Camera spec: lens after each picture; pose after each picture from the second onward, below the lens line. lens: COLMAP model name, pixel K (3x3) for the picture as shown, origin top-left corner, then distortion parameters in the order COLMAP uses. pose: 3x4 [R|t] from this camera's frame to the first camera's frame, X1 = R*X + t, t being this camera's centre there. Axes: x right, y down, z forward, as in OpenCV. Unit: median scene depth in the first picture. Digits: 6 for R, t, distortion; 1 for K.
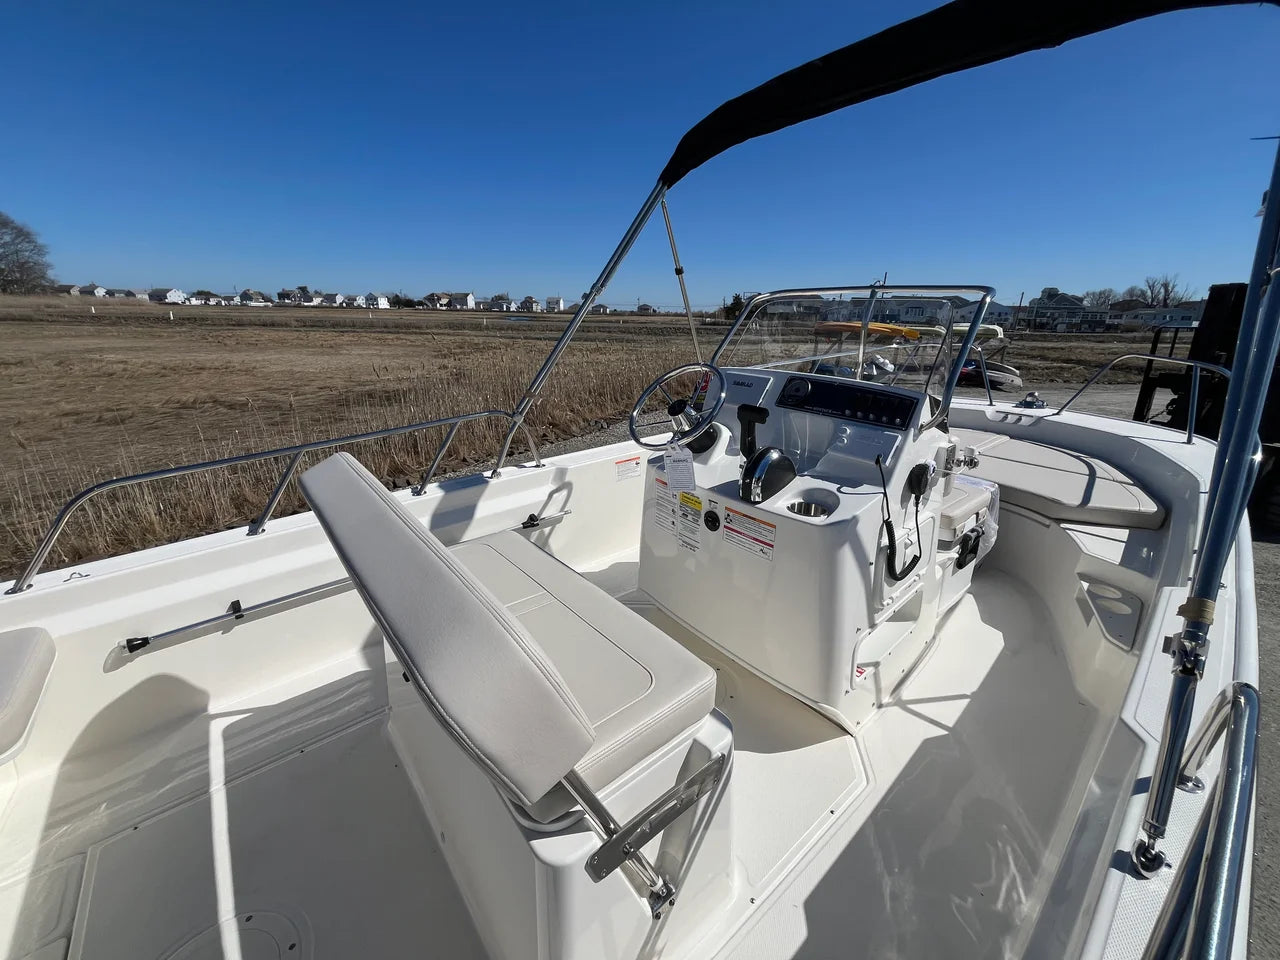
lens RADIAL K [[513.6, 0, 641.4], [0, 513.6, 472.2], [0, 0, 1]] dist [-0.004078, 0.000001]
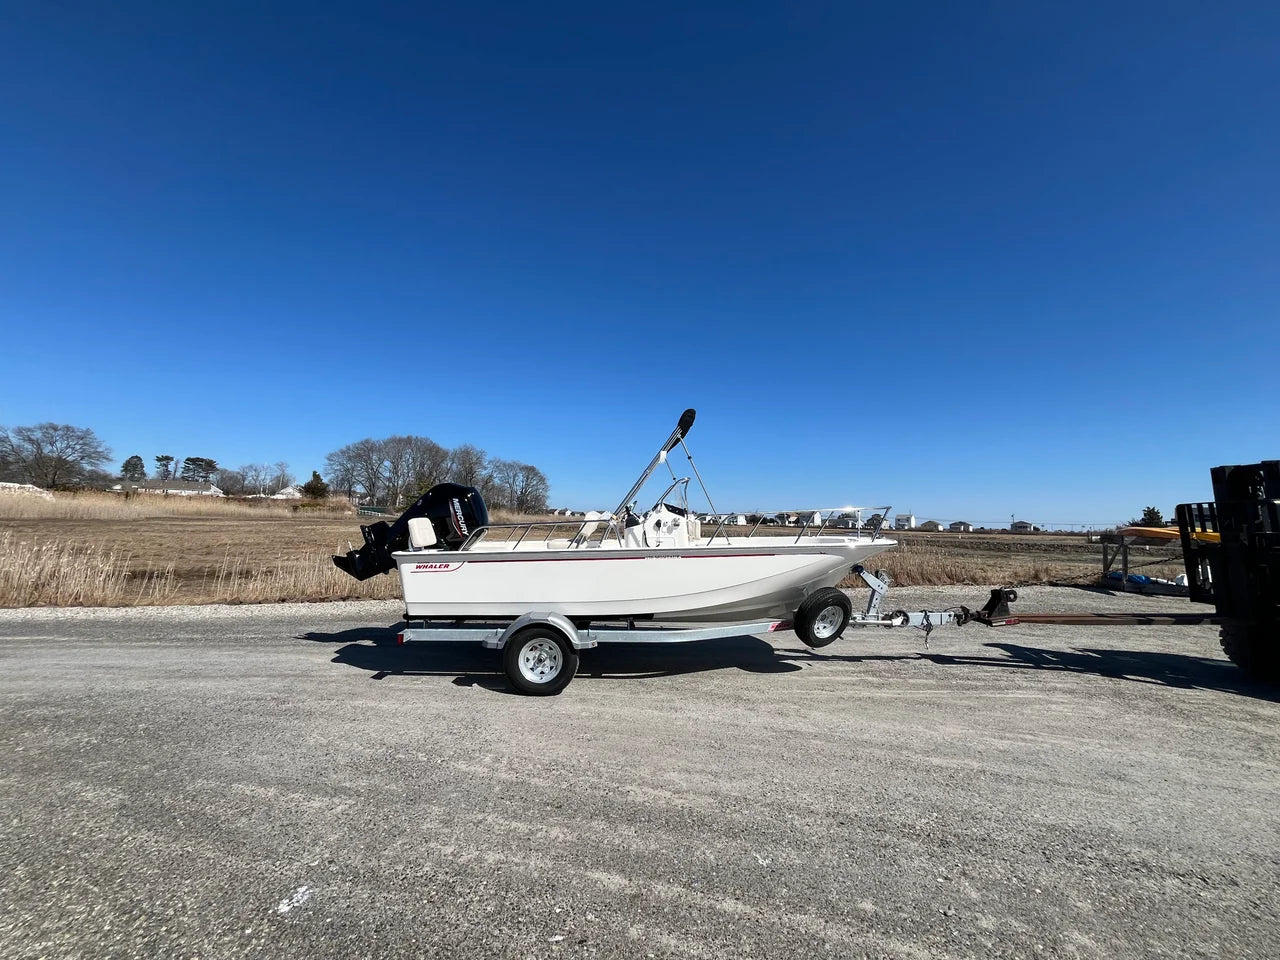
lens RADIAL K [[513.6, 0, 646.3], [0, 513.6, 481.2], [0, 0, 1]] dist [-0.004078, 0.000001]
pose [[0.805135, -0.046620, -0.591256, 0.223031], [-0.185116, 0.927349, -0.325200, 0.087676], [0.563462, 0.371281, 0.738012, -0.186114]]
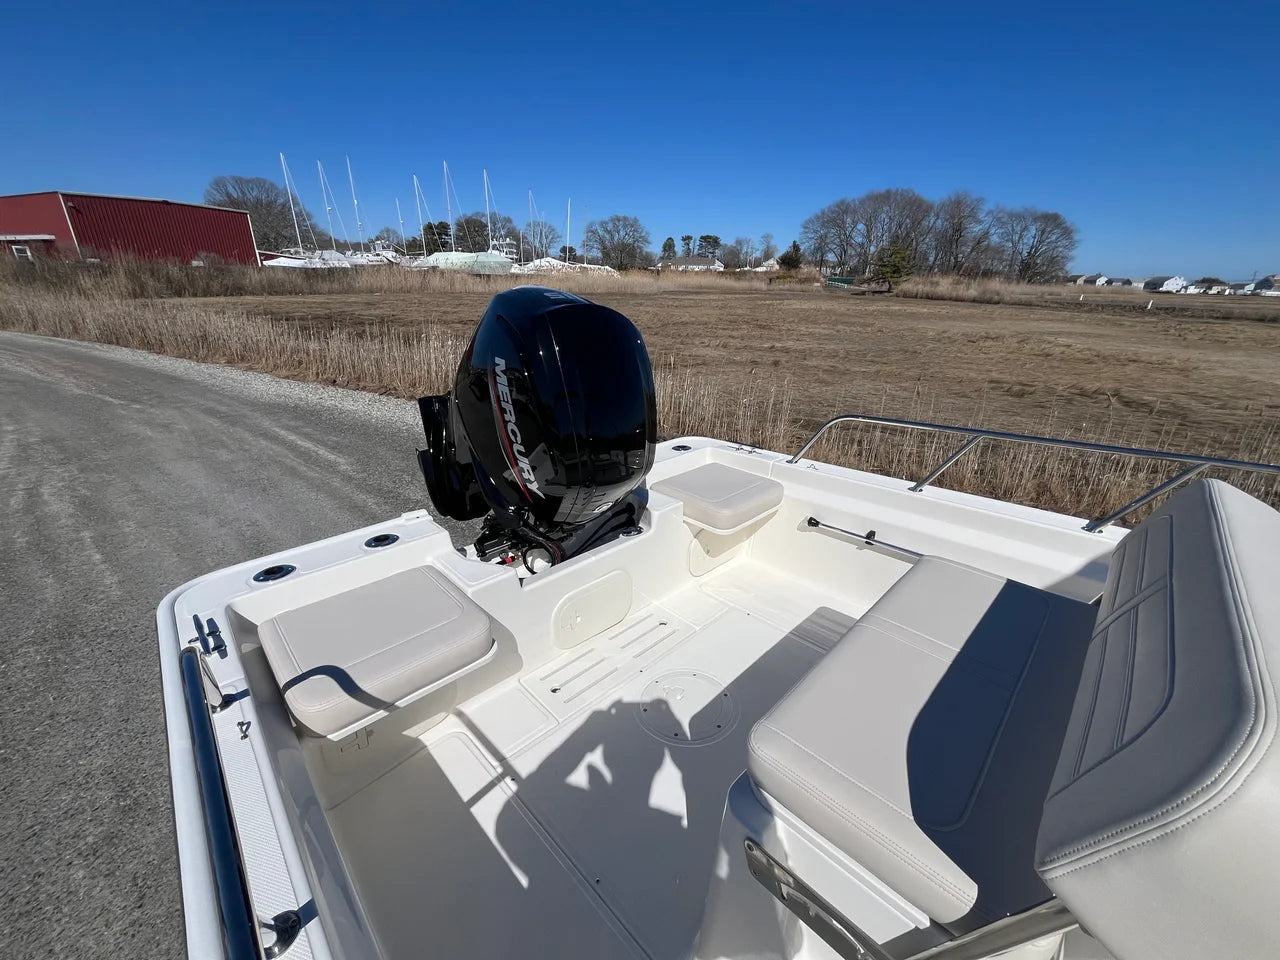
lens RADIAL K [[513.6, 0, 644.3], [0, 513.6, 474.7], [0, 0, 1]] dist [-0.004078, 0.000001]
pose [[0.087881, 0.334809, -0.938179, 0.028711], [-0.311584, 0.903802, 0.293354, -0.006584], [0.946146, 0.266542, 0.183748, 0.020513]]
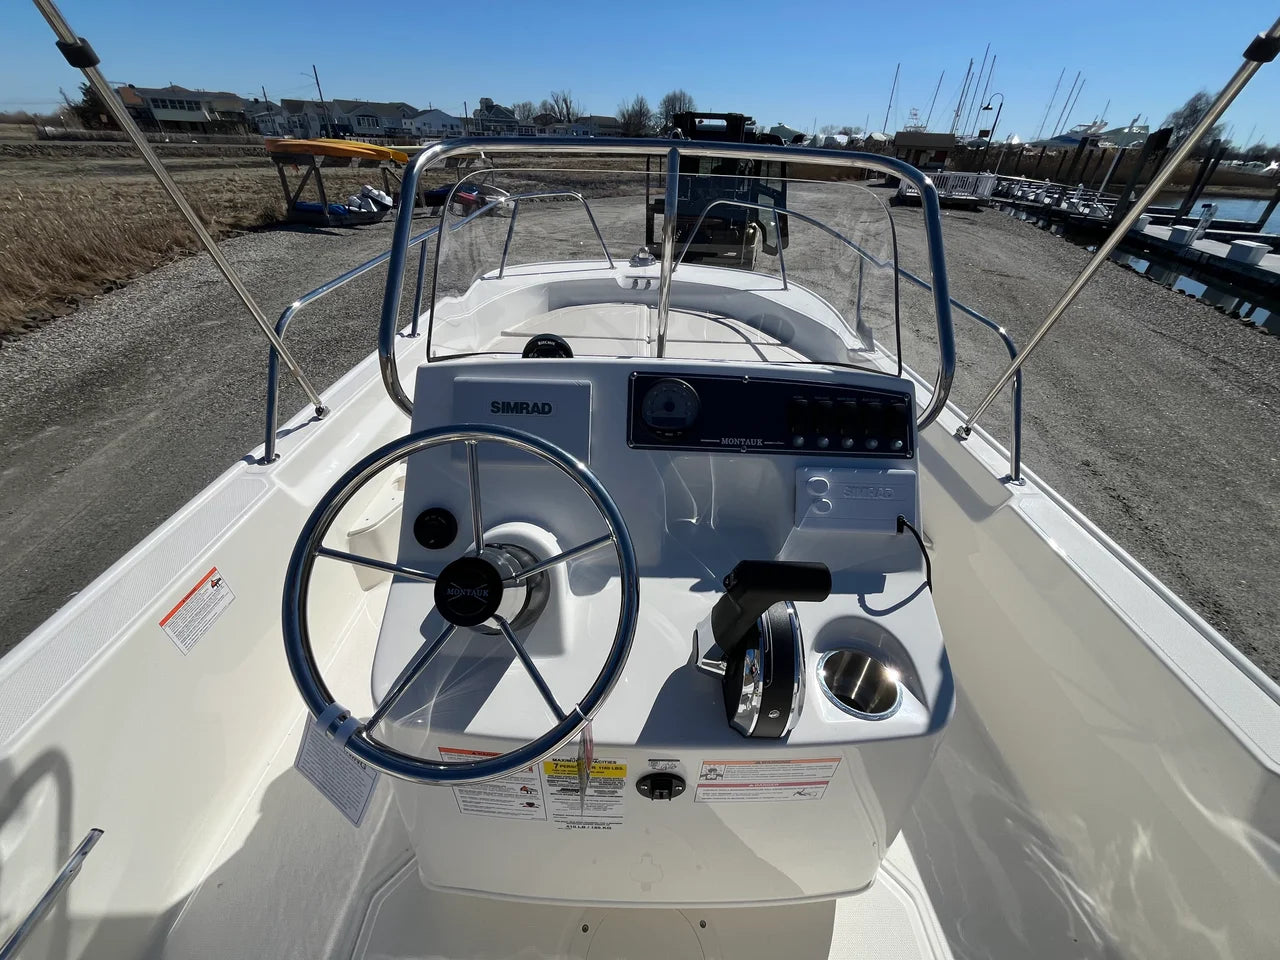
lens RADIAL K [[513.6, 0, 643.3], [0, 513.6, 474.0], [0, 0, 1]] dist [-0.004078, 0.000001]
pose [[0.626912, -0.422477, 0.654595, -0.003938], [0.209651, 0.900693, 0.380524, -0.028262], [-0.750351, -0.101319, 0.653228, 0.070137]]
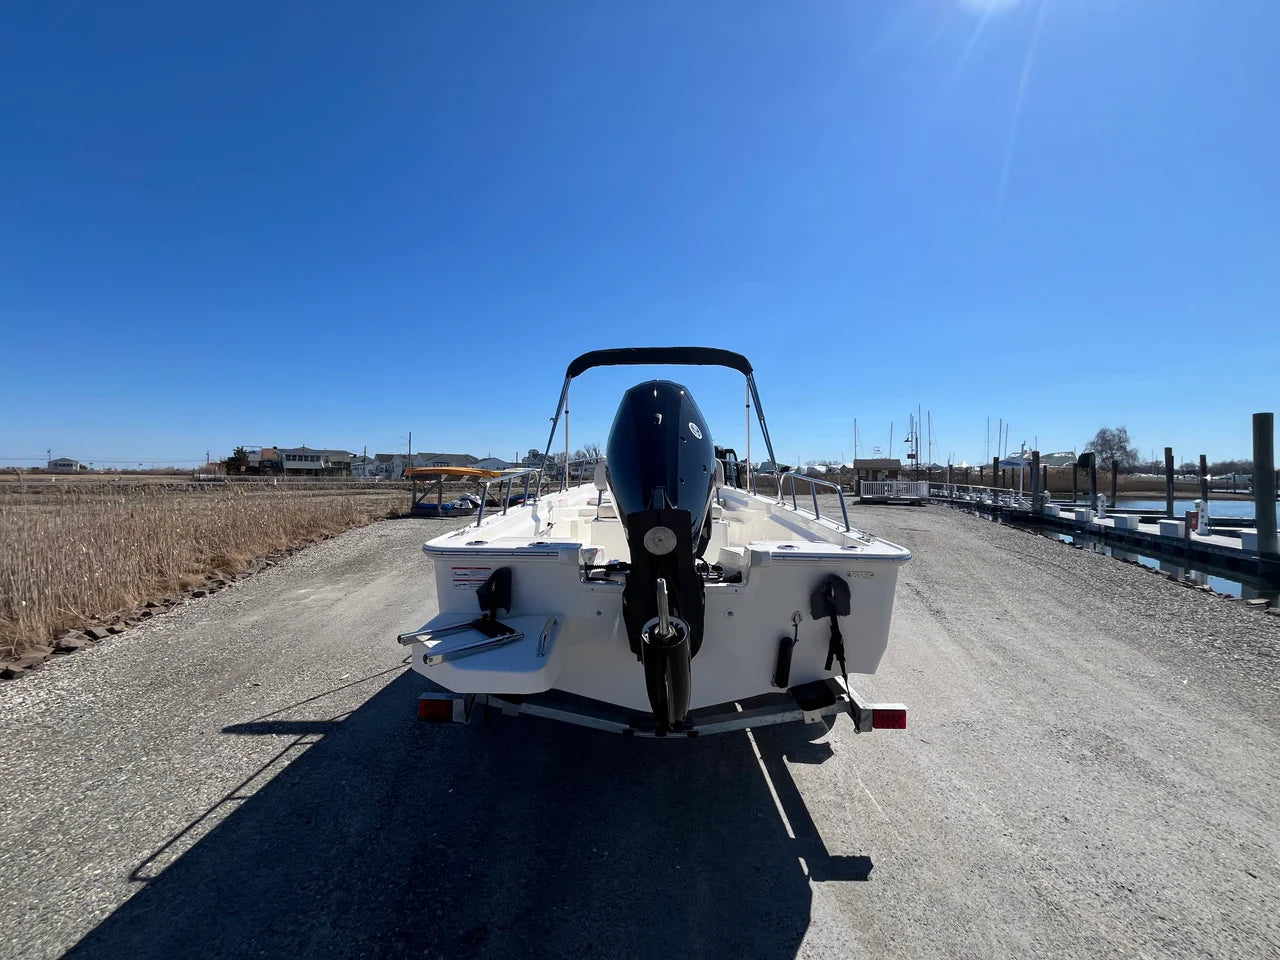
lens RADIAL K [[513.6, 0, 643.3], [0, 513.6, 469.9], [0, 0, 1]] dist [-0.004078, 0.000001]
pose [[0.649151, -0.004745, 0.760645, -0.197324], [0.229572, 0.954573, -0.189966, 0.047384], [-0.725190, 0.297939, 0.620751, -0.073168]]
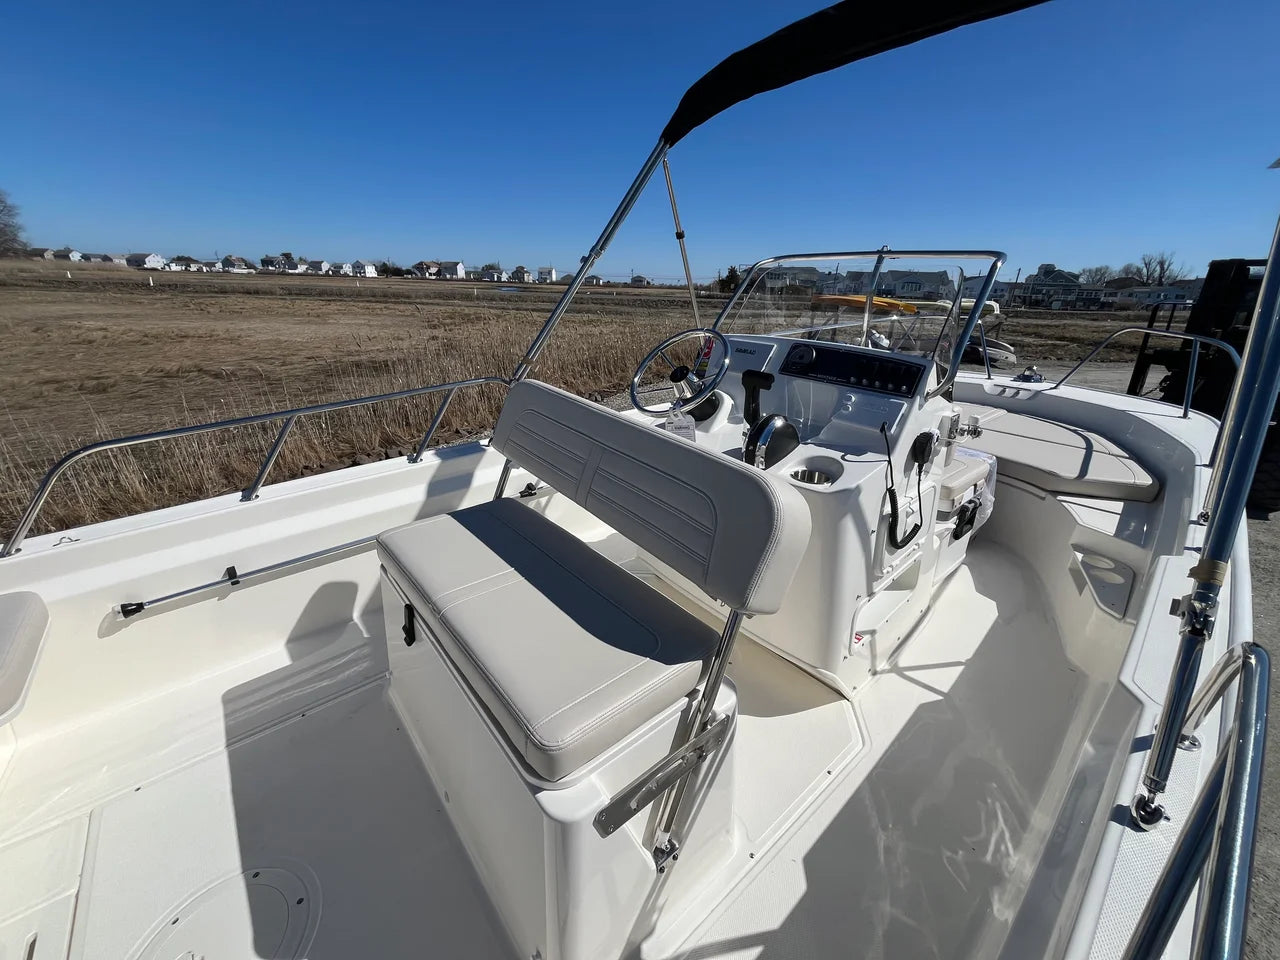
lens RADIAL K [[513.6, 0, 641.4], [0, 513.6, 472.0], [0, 0, 1]] dist [-0.004078, 0.000001]
pose [[0.999869, 0.006822, 0.014689, -0.001627], [-0.007531, 0.998784, 0.048722, 0.001398], [-0.014338, -0.048827, 0.998704, 0.001060]]
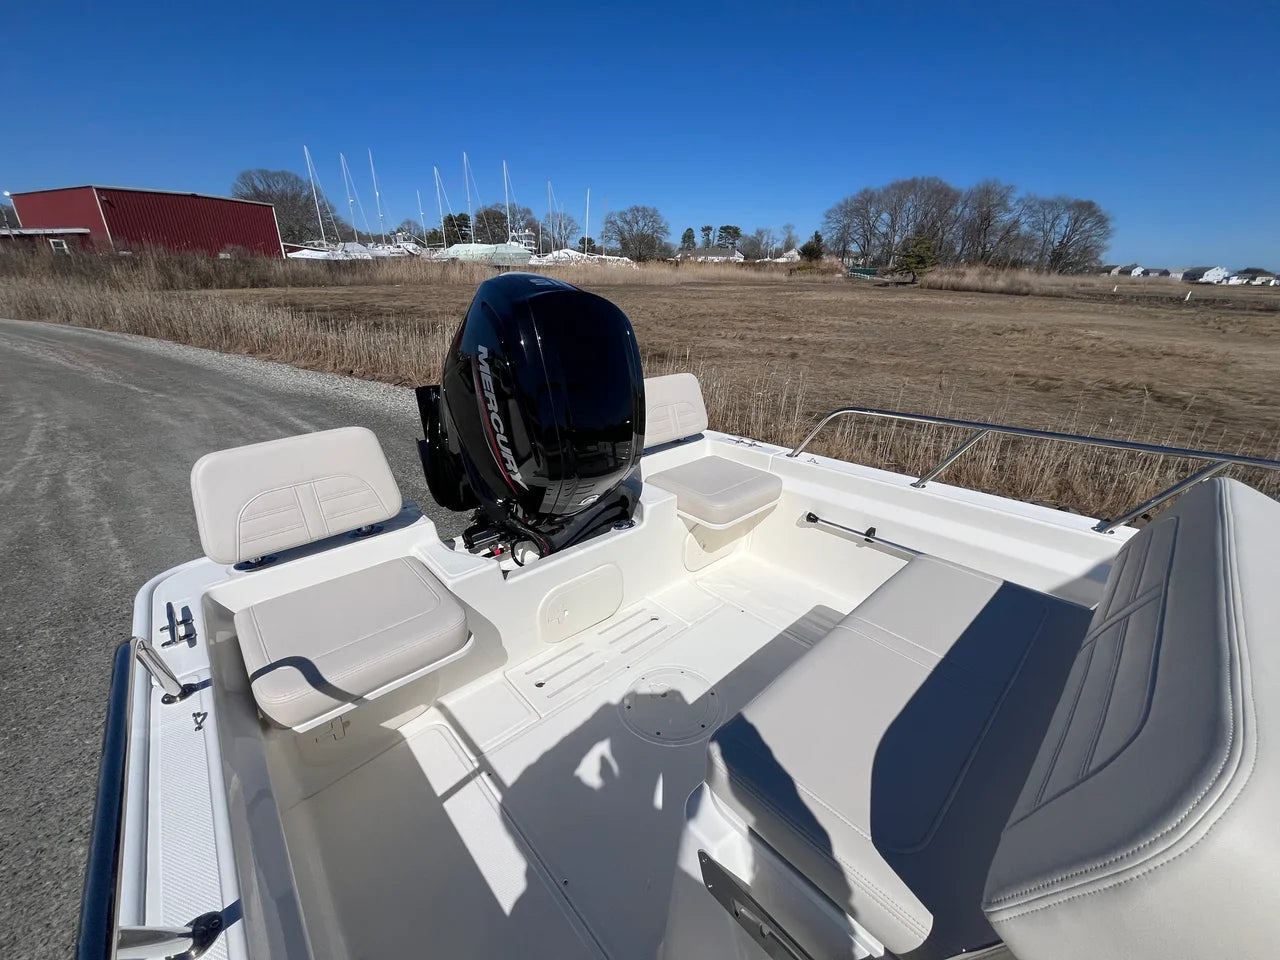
lens RADIAL K [[513.6, 0, 644.2], [0, 513.6, 474.9], [0, 0, 1]] dist [-0.004078, 0.000001]
pose [[0.053202, 0.349435, -0.935449, 0.026577], [-0.311218, 0.895921, 0.316970, -0.007506], [0.948848, 0.274265, 0.156415, 0.026484]]
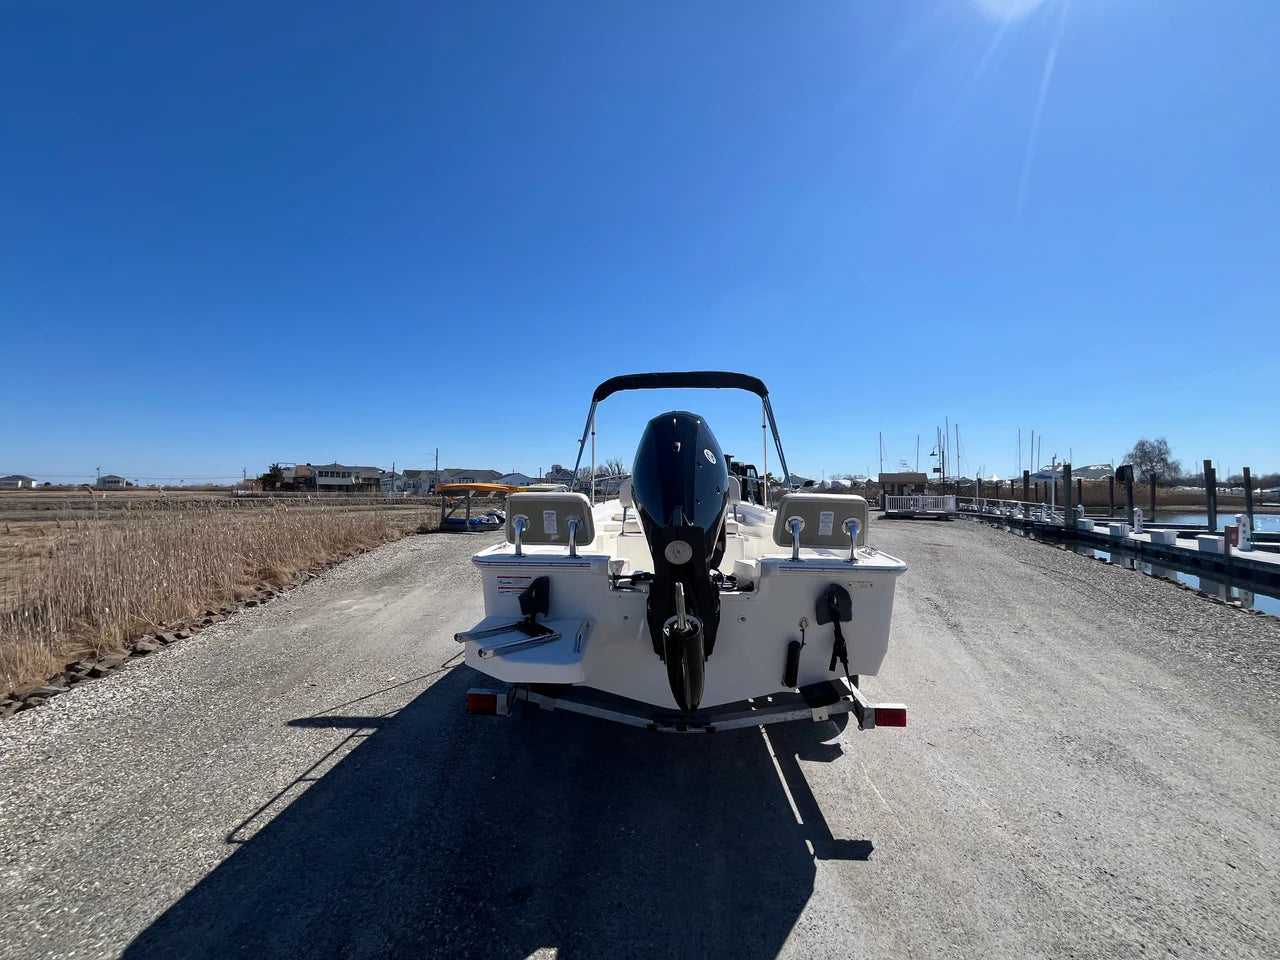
lens RADIAL K [[513.6, 0, 643.8], [0, 513.6, 472.1], [0, 0, 1]] dist [-0.004078, 0.000001]
pose [[0.680629, 0.010841, 0.732548, -0.210785], [0.224614, 0.948650, -0.222735, 0.049156], [-0.697347, 0.316140, 0.643244, -0.085069]]
